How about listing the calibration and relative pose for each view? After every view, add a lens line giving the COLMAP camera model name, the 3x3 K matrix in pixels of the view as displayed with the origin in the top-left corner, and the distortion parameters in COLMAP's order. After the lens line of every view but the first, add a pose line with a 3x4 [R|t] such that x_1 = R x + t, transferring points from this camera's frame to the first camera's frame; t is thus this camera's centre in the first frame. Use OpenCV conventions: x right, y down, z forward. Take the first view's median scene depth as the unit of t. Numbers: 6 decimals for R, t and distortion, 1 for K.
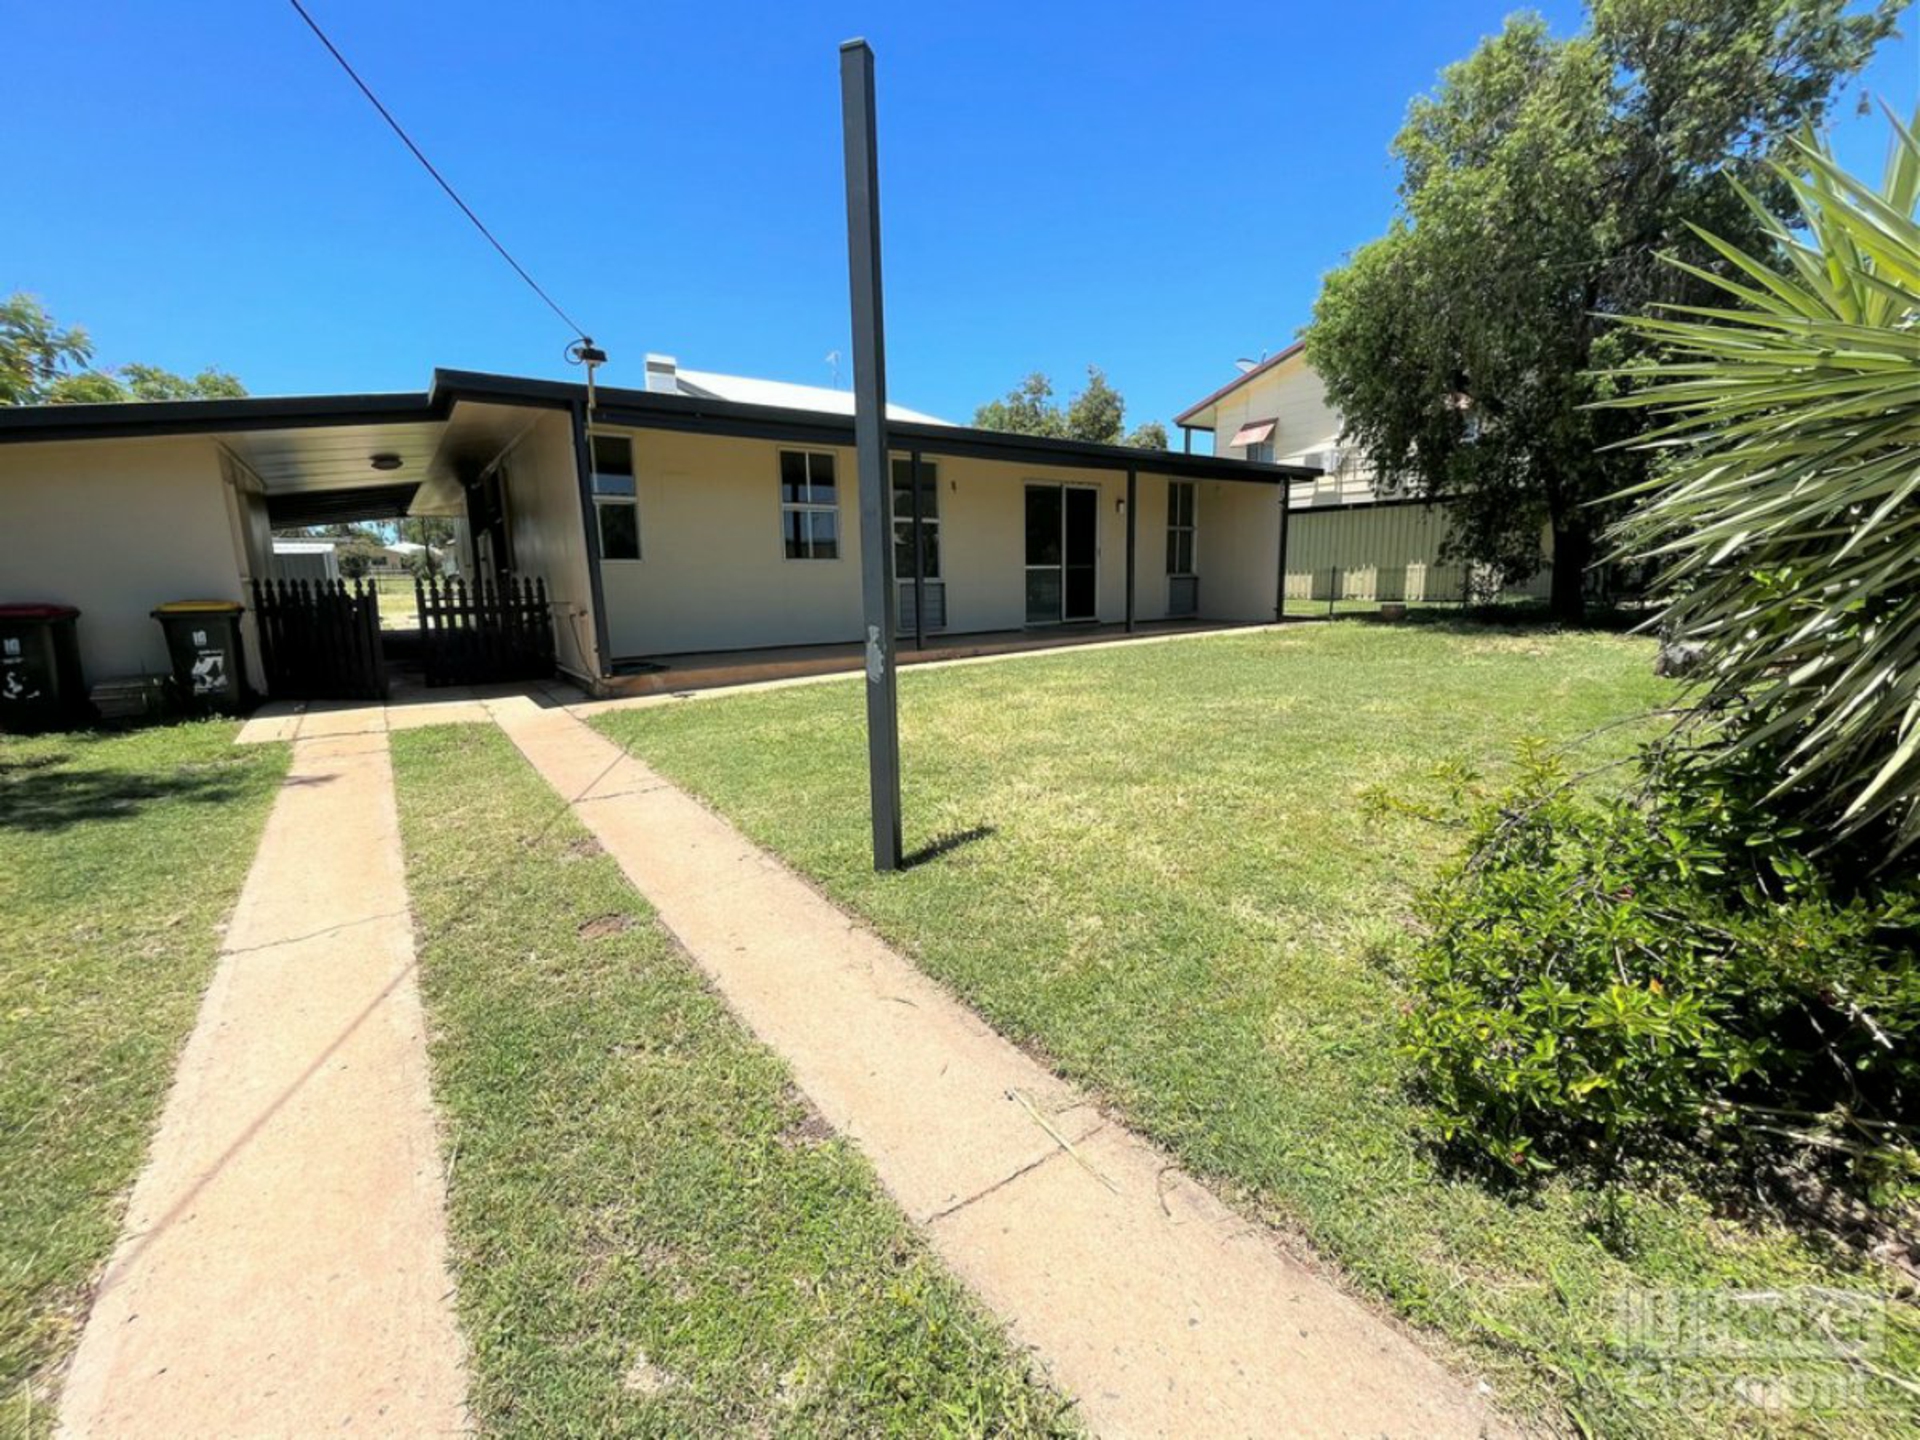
lens RADIAL K [[780.6, 0, 953.5], [0, 780.6, 725.1], [0, 0, 1]] dist [-0.004071, -0.000083]
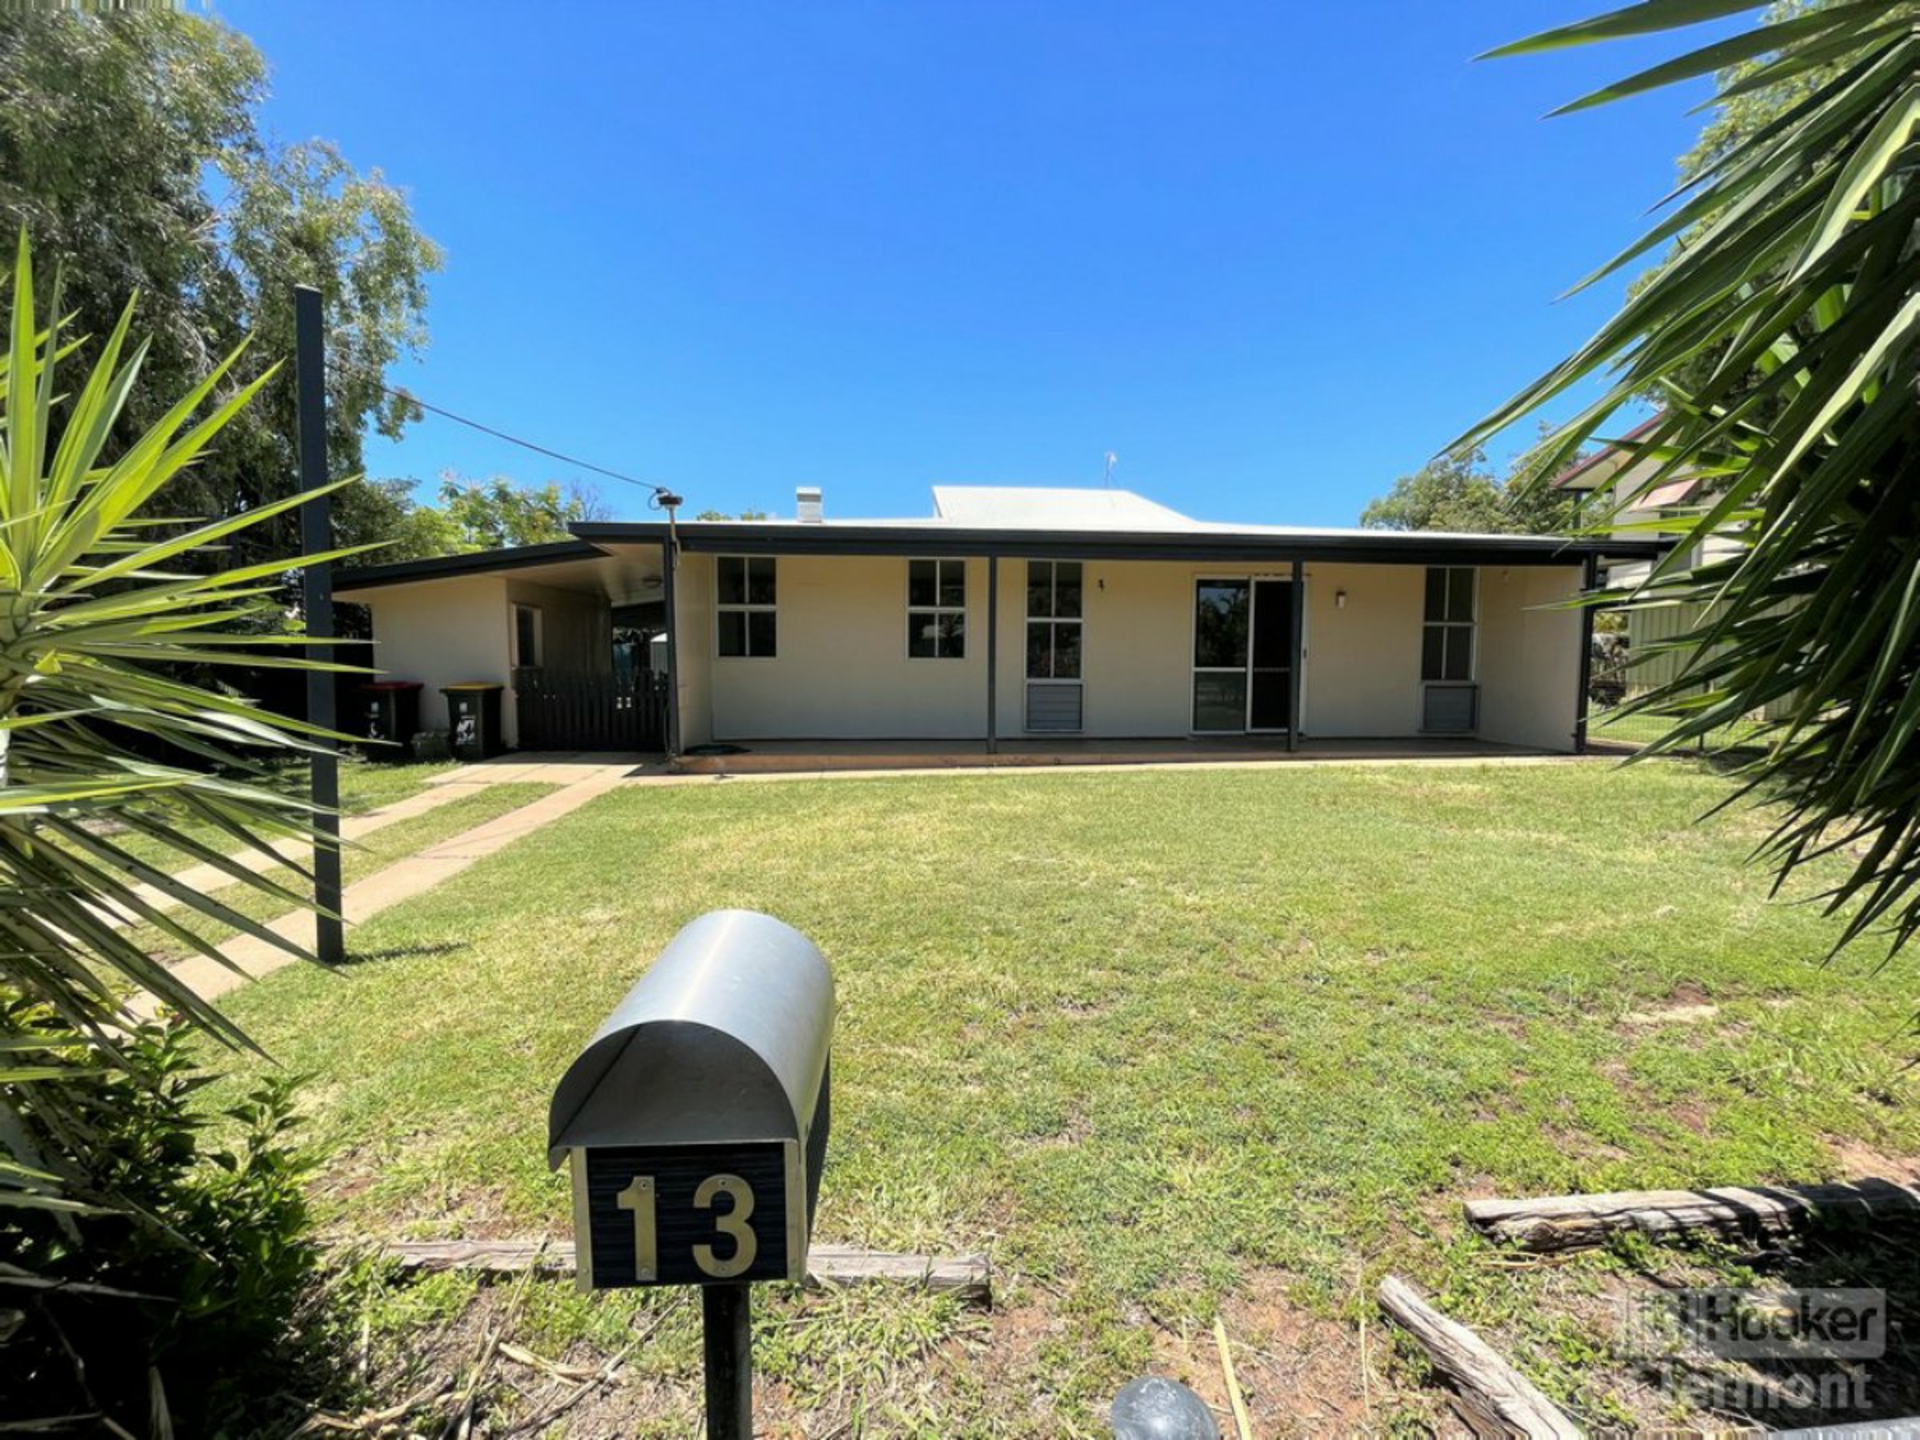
lens RADIAL K [[780.6, 0, 970.5], [0, 780.6, 717.9], [0, 0, 1]] dist [-0.004071, -0.000083]
pose [[0.852649, 0.057925, -0.519264, 0.383872], [-0.116897, 0.989791, -0.081536, -0.050714], [0.509240, 0.130222, 0.850716, 0.136835]]
